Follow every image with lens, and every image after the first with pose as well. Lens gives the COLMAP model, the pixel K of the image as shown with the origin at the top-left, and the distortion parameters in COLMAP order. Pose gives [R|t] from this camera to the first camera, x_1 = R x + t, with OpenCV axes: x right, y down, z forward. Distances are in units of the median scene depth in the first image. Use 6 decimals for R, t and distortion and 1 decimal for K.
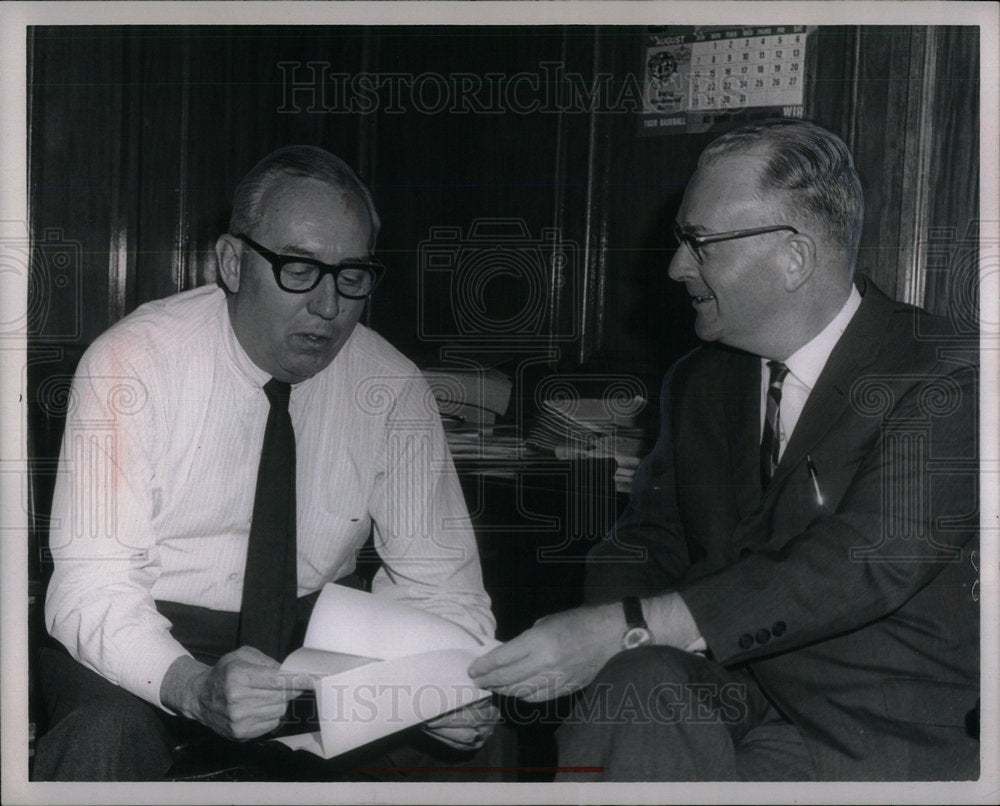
lens RADIAL K [[403.6, 0, 499.6], [0, 403.6, 403.4], [0, 0, 1]] dist [0.003574, 0.000330]
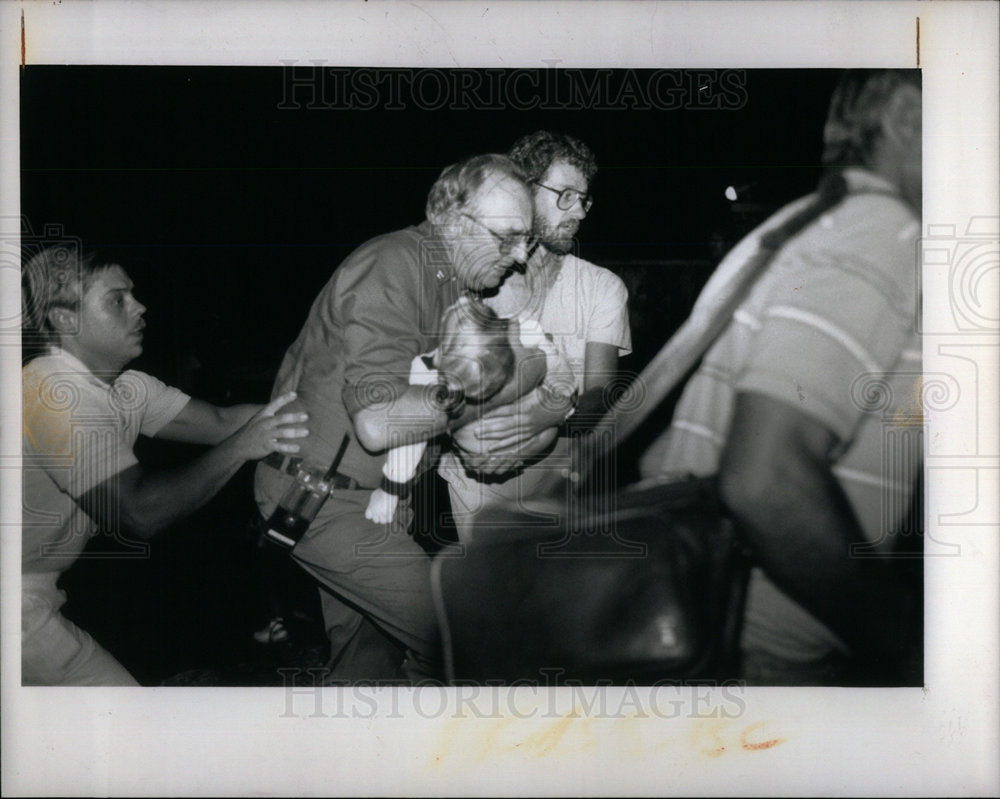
lens RADIAL K [[402.9, 0, 501.3], [0, 402.9, 398.6], [0, 0, 1]] dist [0.002870, 0.000278]
pose [[0.999994, 0.000071, -0.003586, 1.275493], [-0.000076, 0.999999, -0.001442, -0.000303], [0.003586, 0.001443, 0.999993, 0.005061]]
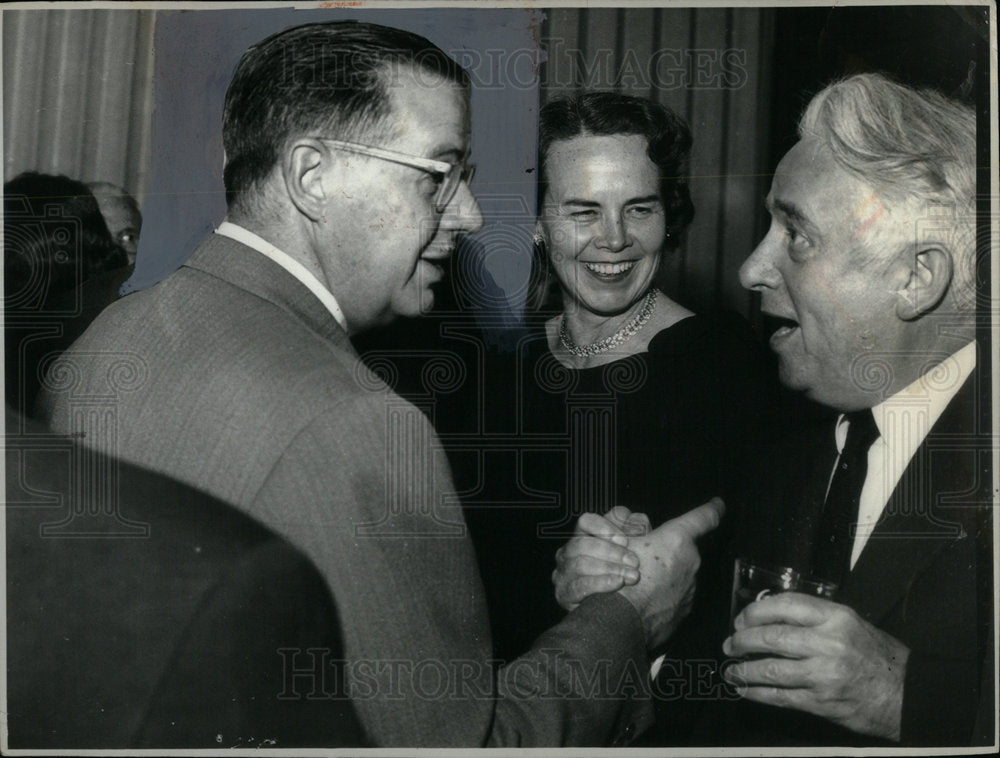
lens RADIAL K [[404.6, 0, 500.9], [0, 404.6, 378.5], [0, 0, 1]] dist [-0.001017, 0.000227]
pose [[0.999992, 0.000497, -0.003908, 0.780895], [-0.000504, 0.999998, -0.001665, -0.000543], [0.003907, 0.001667, 0.999991, 0.002367]]
